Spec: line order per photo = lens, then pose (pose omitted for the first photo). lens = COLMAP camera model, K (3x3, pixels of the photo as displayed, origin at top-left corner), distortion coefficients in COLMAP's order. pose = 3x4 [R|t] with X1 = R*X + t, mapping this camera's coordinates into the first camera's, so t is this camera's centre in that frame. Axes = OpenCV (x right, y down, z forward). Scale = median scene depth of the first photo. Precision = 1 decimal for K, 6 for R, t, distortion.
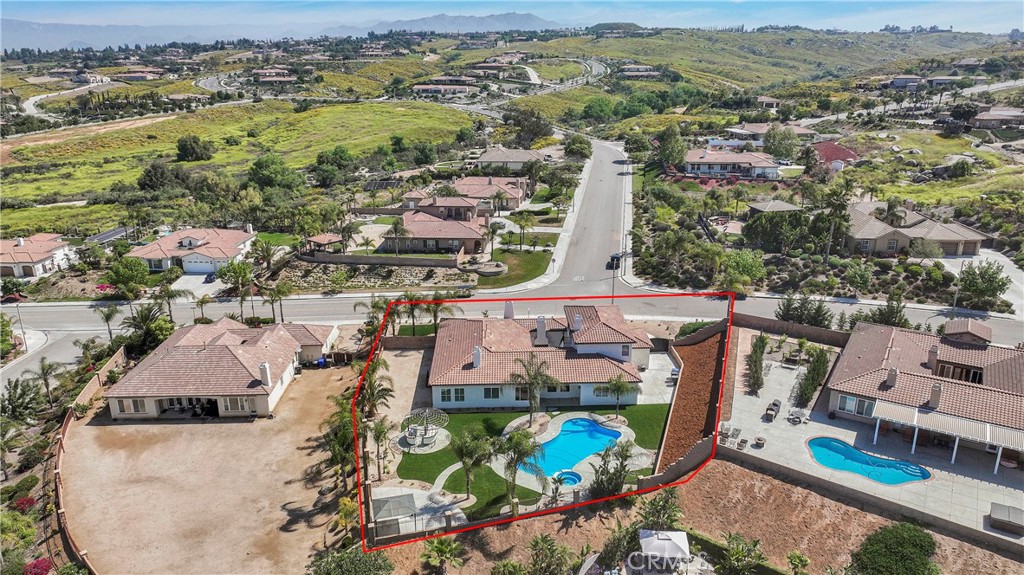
lens RADIAL K [[714.7, 0, 512.0], [0, 714.7, 287.5], [0, 0, 1]] dist [0.011595, -0.000741]
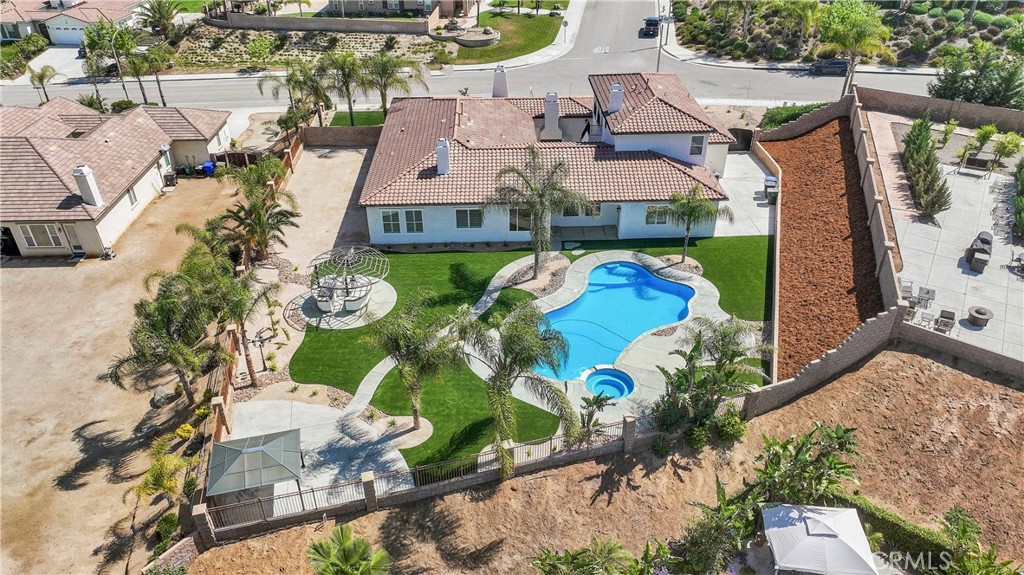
lens RADIAL K [[714.7, 0, 512.0], [0, 714.7, 287.5], [0, 0, 1]] dist [0.011595, -0.000741]
pose [[0.999992, -0.000823, 0.003989, 0.004341], [-0.000236, 0.966011, 0.258499, 0.050153], [-0.004066, -0.258498, 0.966003, 0.414136]]
